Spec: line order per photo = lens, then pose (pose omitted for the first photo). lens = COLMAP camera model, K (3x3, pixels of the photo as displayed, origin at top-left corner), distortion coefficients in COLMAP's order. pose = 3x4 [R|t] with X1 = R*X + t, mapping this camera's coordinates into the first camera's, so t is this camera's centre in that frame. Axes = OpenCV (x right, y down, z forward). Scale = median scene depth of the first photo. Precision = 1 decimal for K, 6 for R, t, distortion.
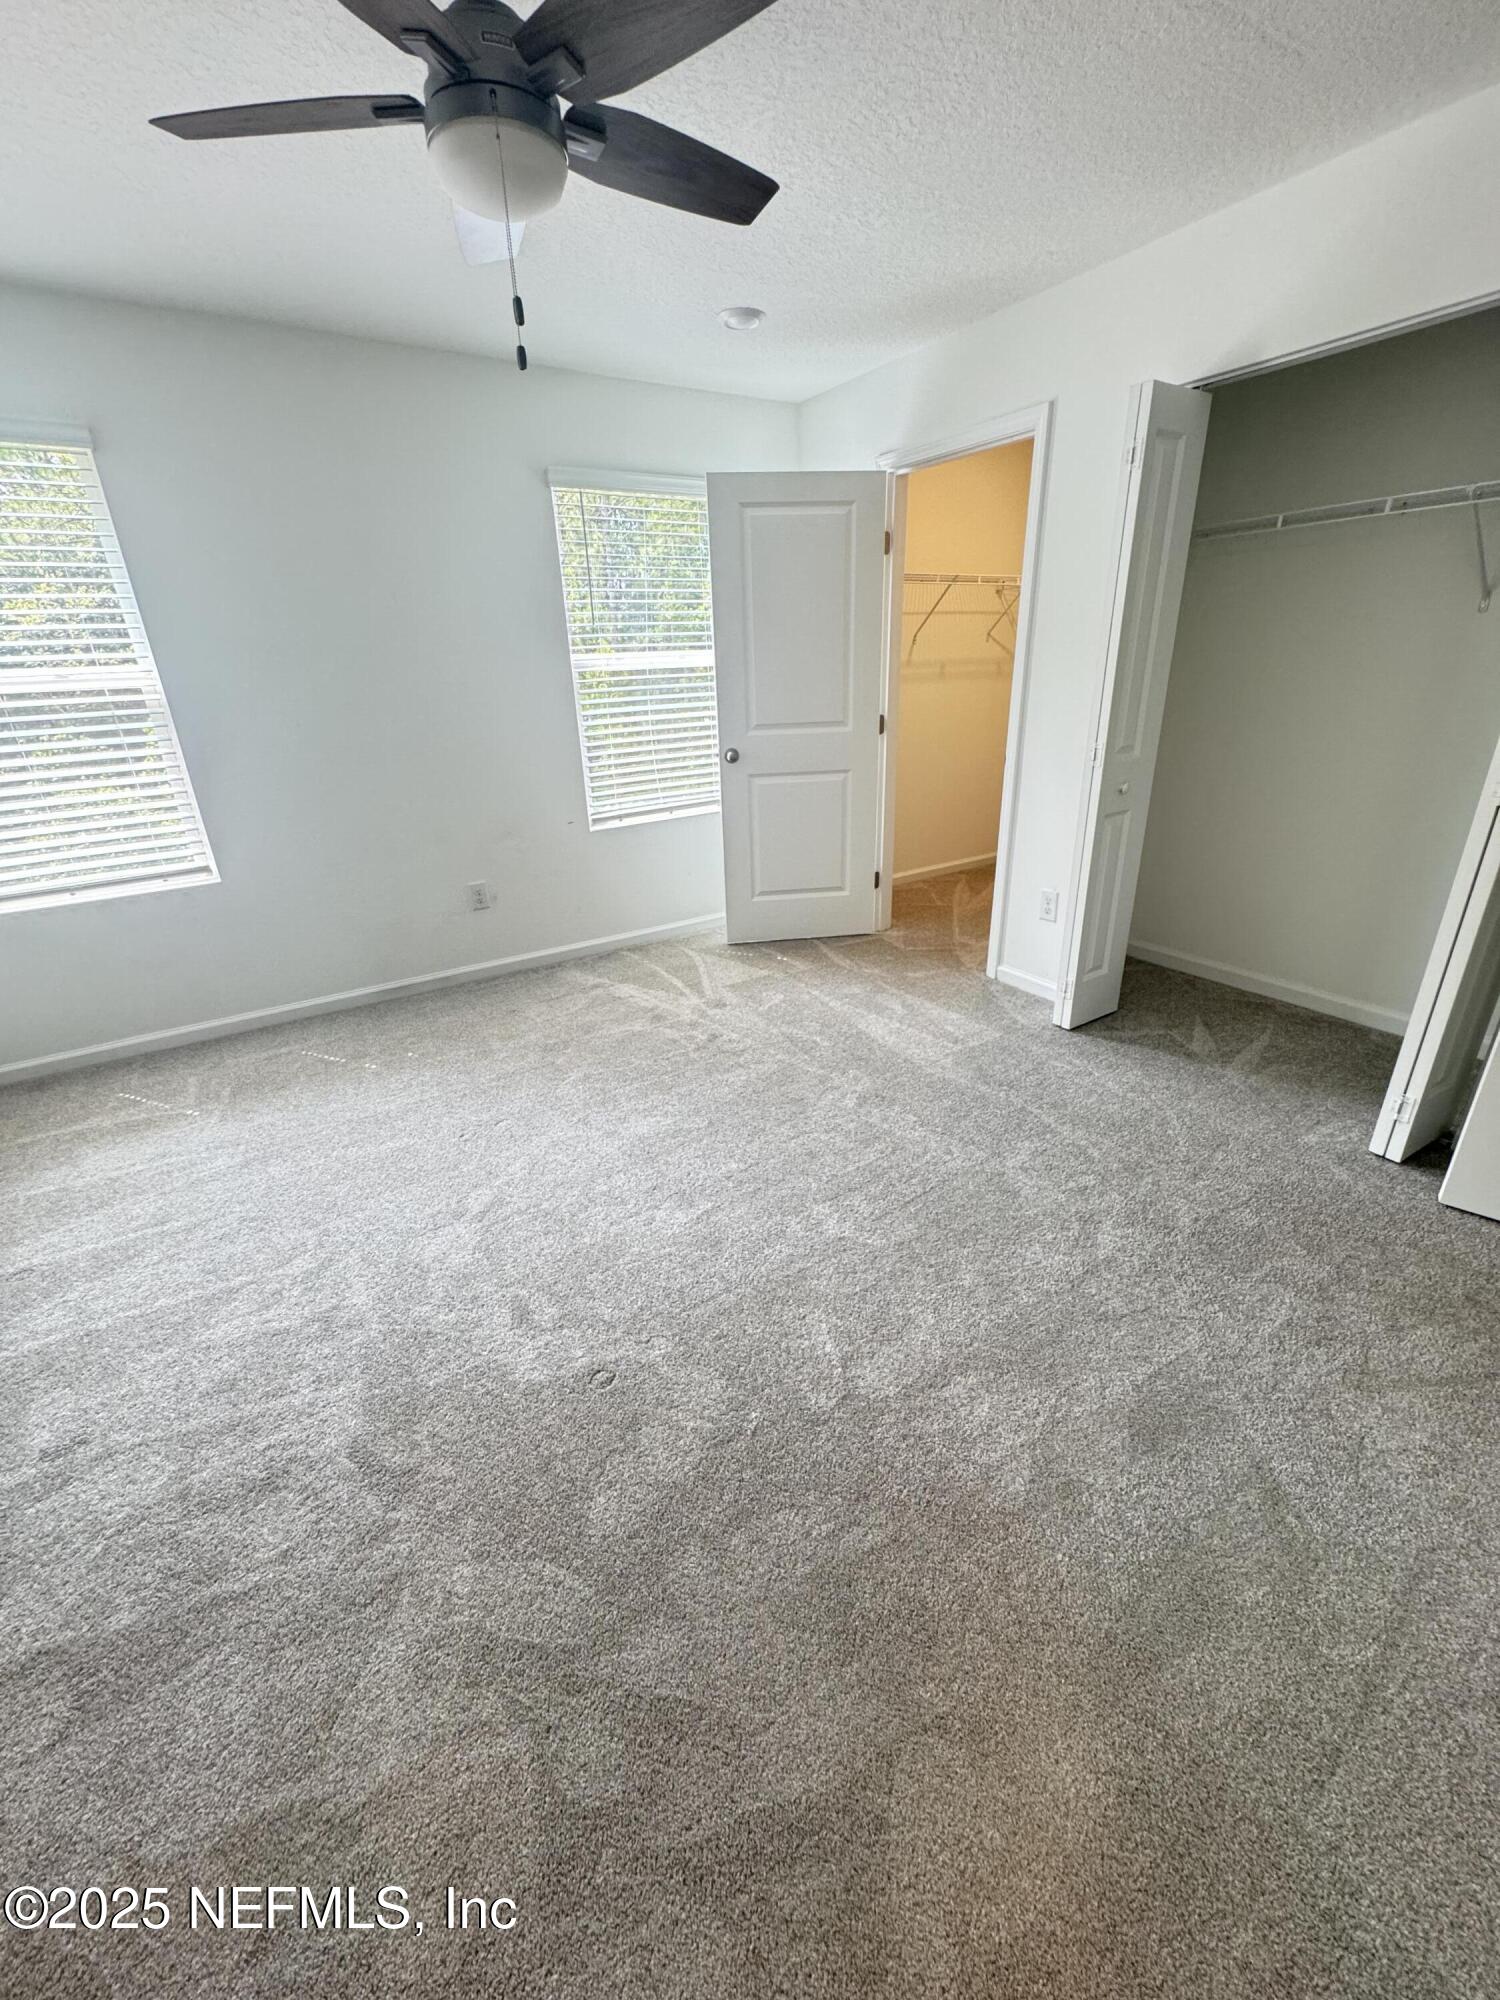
lens RADIAL K [[802.5, 0, 750.0], [0, 802.5, 1000.0], [0, 0, 1]] dist [-0.003340, -0.000081]
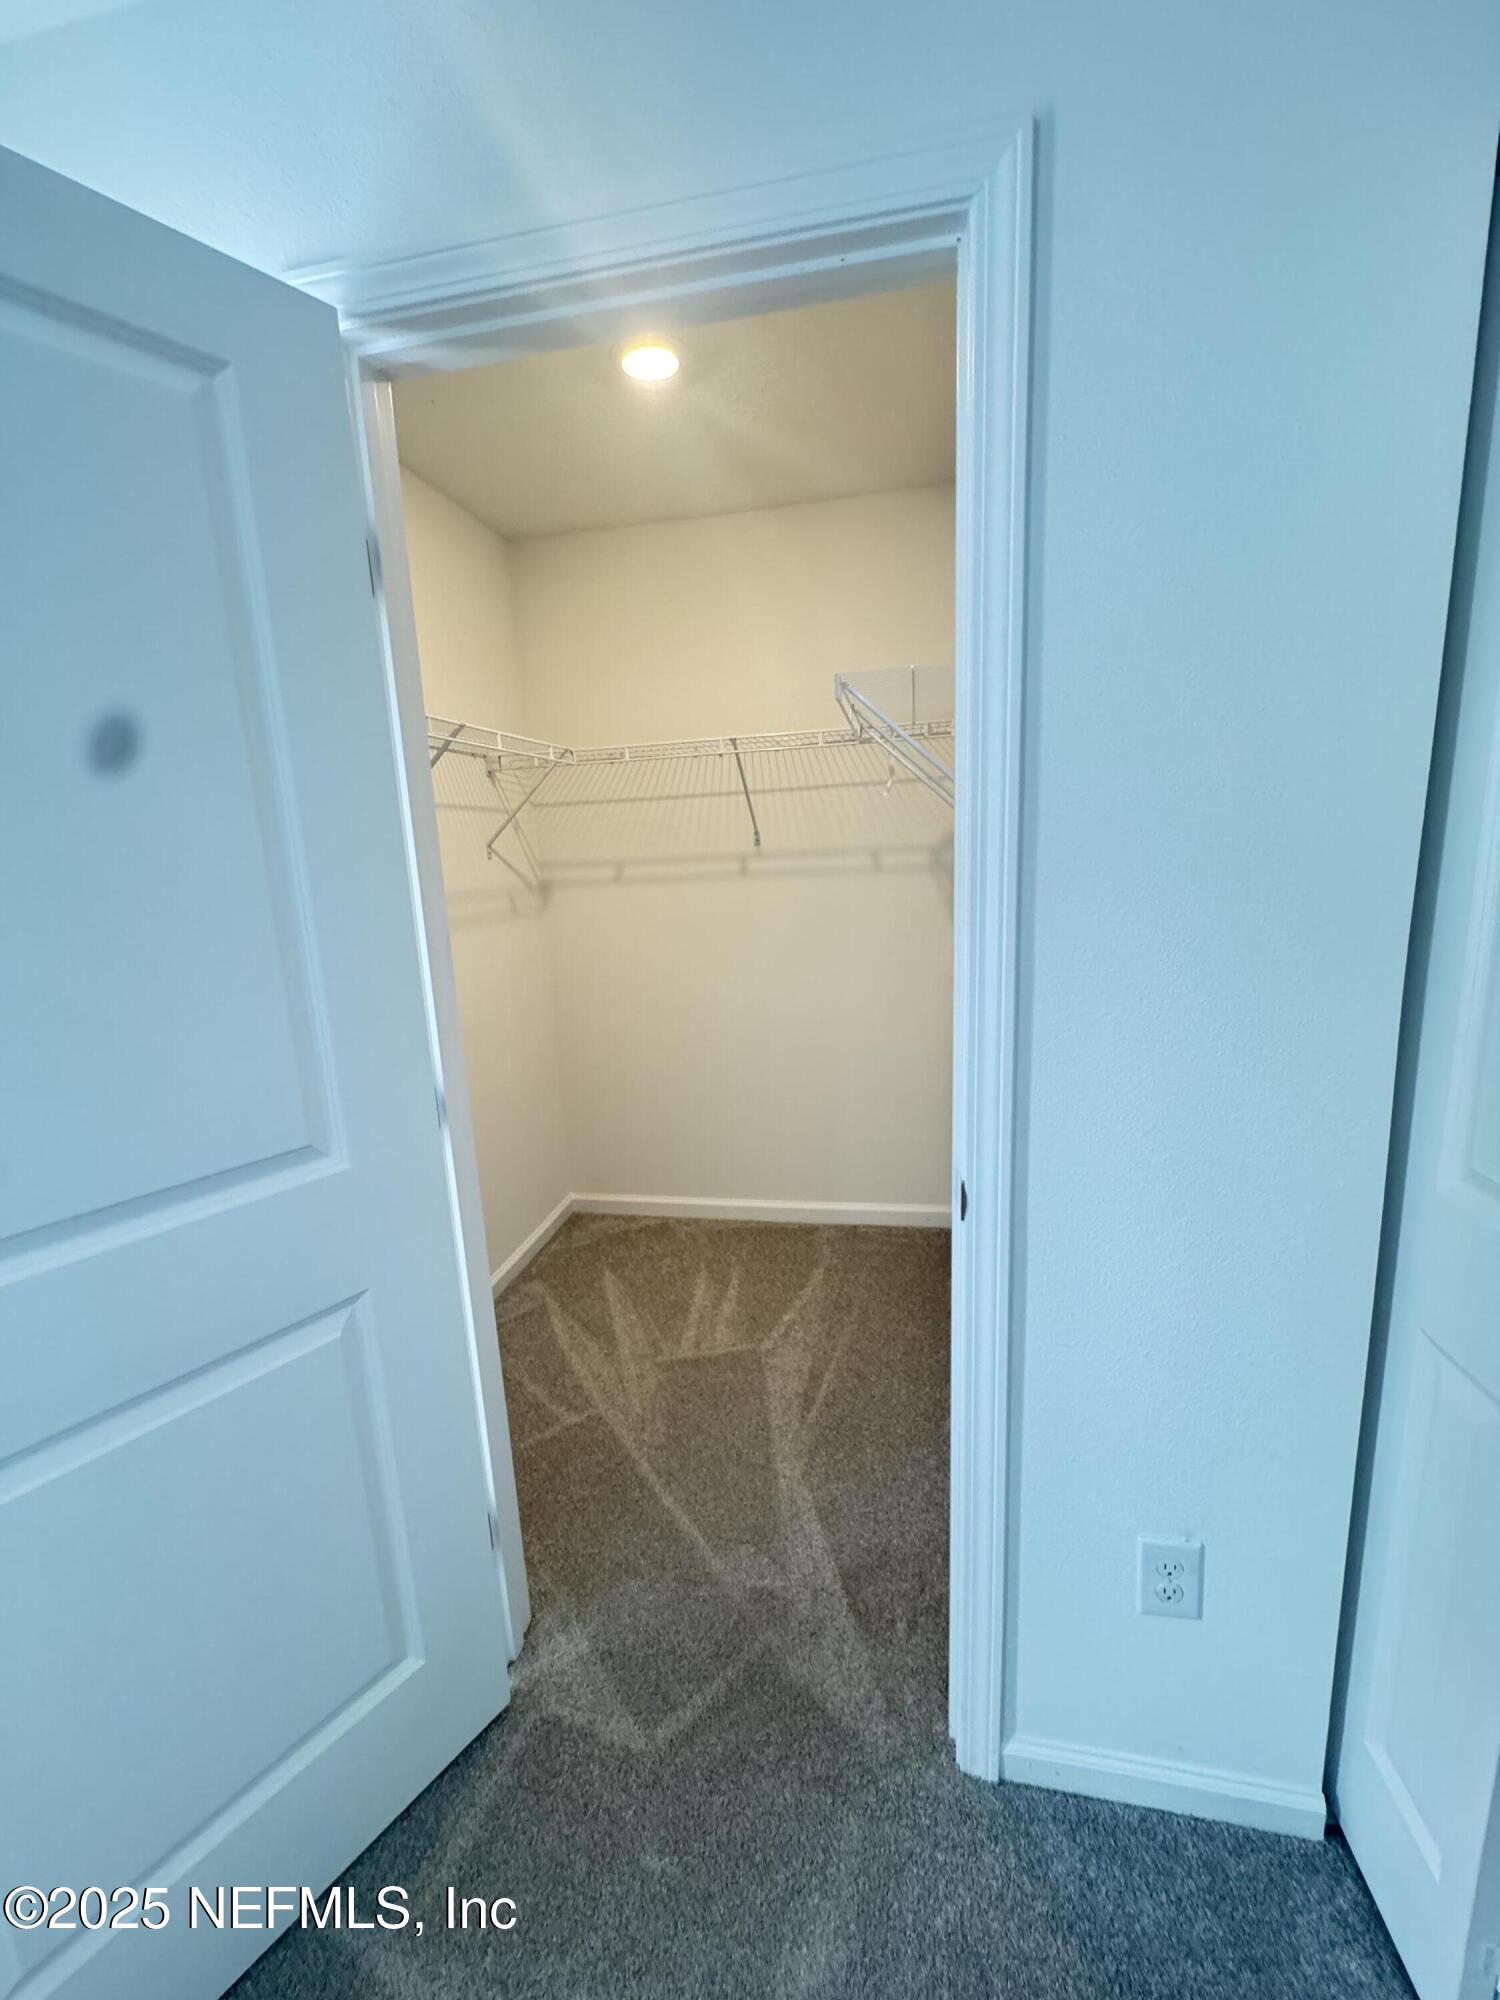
lens RADIAL K [[802.5, 0, 750.0], [0, 802.5, 1000.0], [0, 0, 1]] dist [-0.003340, -0.000081]
pose [[0.692701, -0.138644, 0.707774, 0.033100], [0.301412, 0.947191, -0.109451, -0.311639], [-0.655222, 0.289149, 0.697909, 0.680569]]
